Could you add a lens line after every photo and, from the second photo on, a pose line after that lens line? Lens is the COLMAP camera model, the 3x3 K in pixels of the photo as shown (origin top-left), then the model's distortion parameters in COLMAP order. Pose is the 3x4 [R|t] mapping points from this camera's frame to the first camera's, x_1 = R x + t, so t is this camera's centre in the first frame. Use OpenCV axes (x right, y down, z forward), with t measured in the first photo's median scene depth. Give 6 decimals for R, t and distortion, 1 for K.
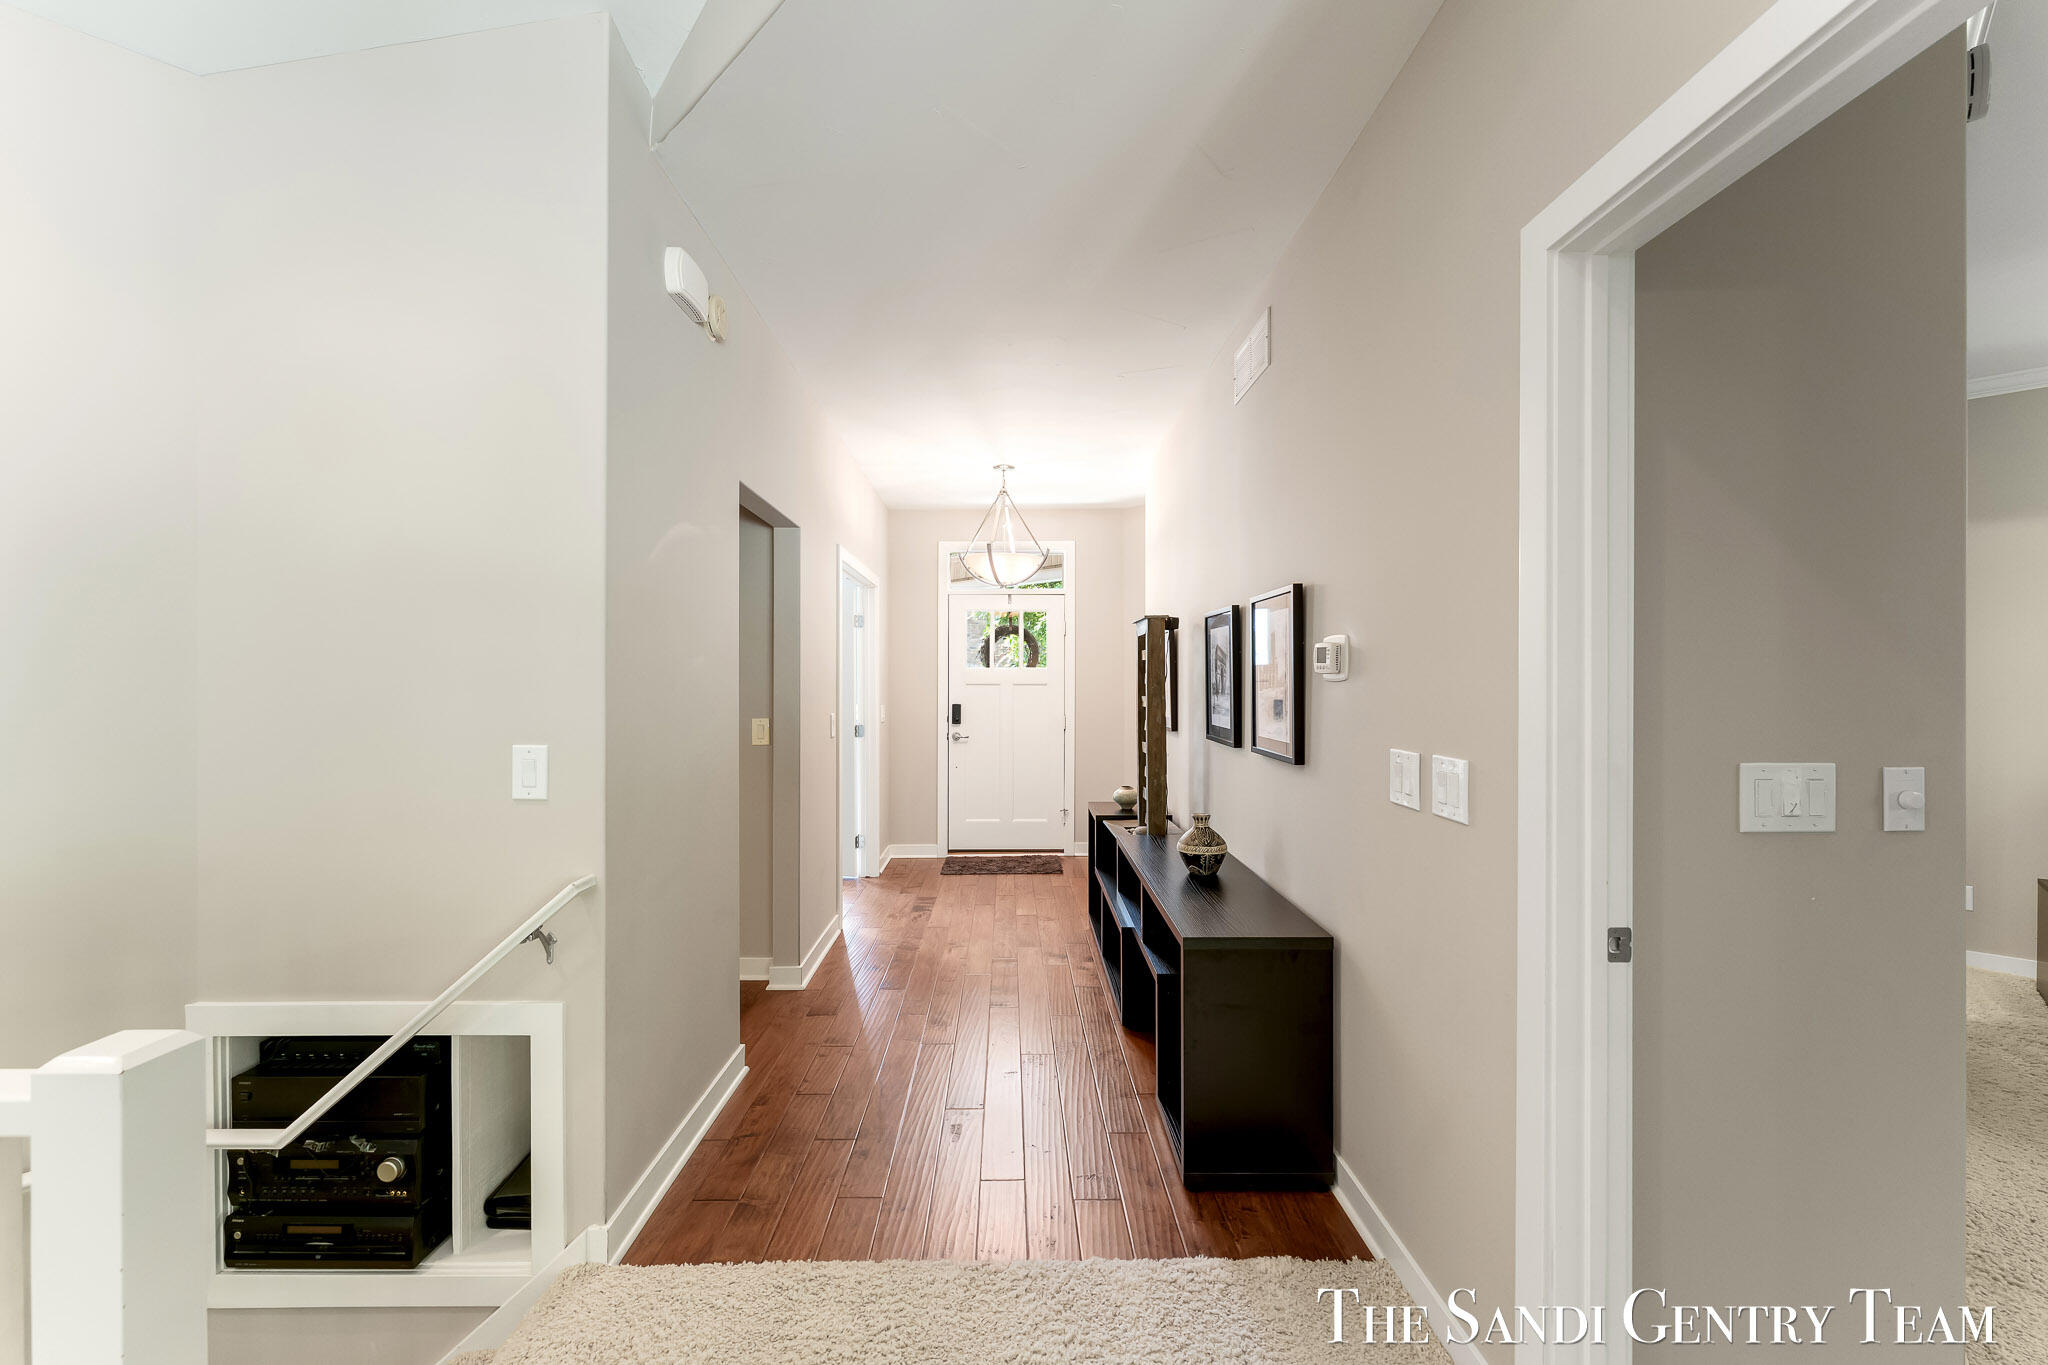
lens RADIAL K [[819.7, 0, 1013.2], [0, 819.7, 685.6], [0, 0, 1]] dist [-0.001529, -0.000256]
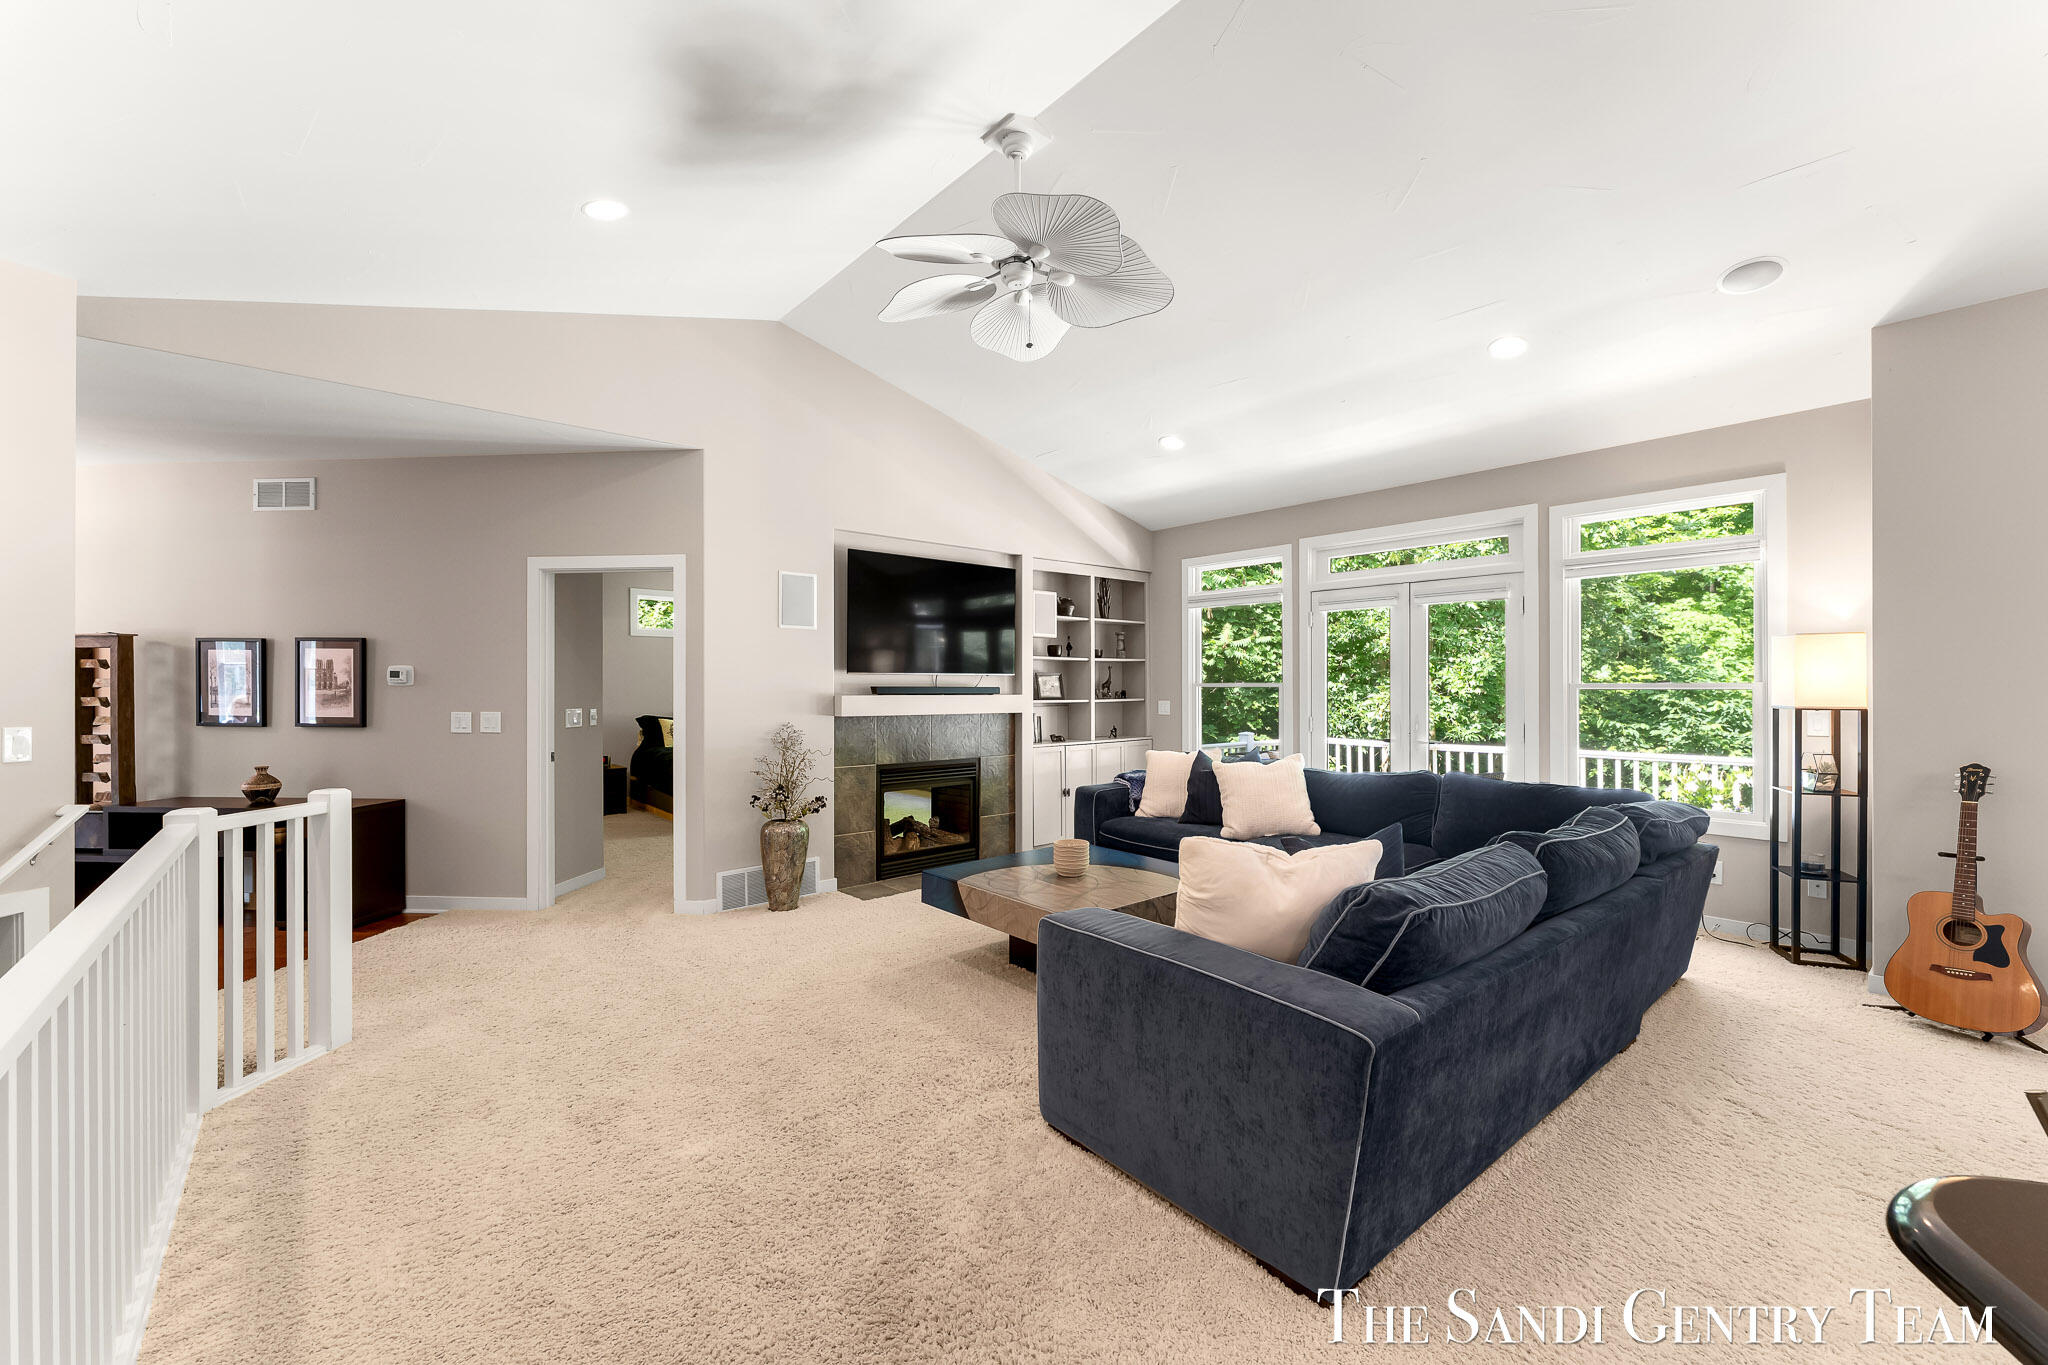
lens RADIAL K [[819.9, 0, 1024.0], [0, 819.9, 682.5], [0, 0, 1]] dist [0.000373, -0.000023]
pose [[0.079581, 0.008179, 0.996795, -0.950674], [0.001618, 0.999964, -0.008334, 0.004325], [-0.996827, 0.002276, 0.079565, -0.485889]]
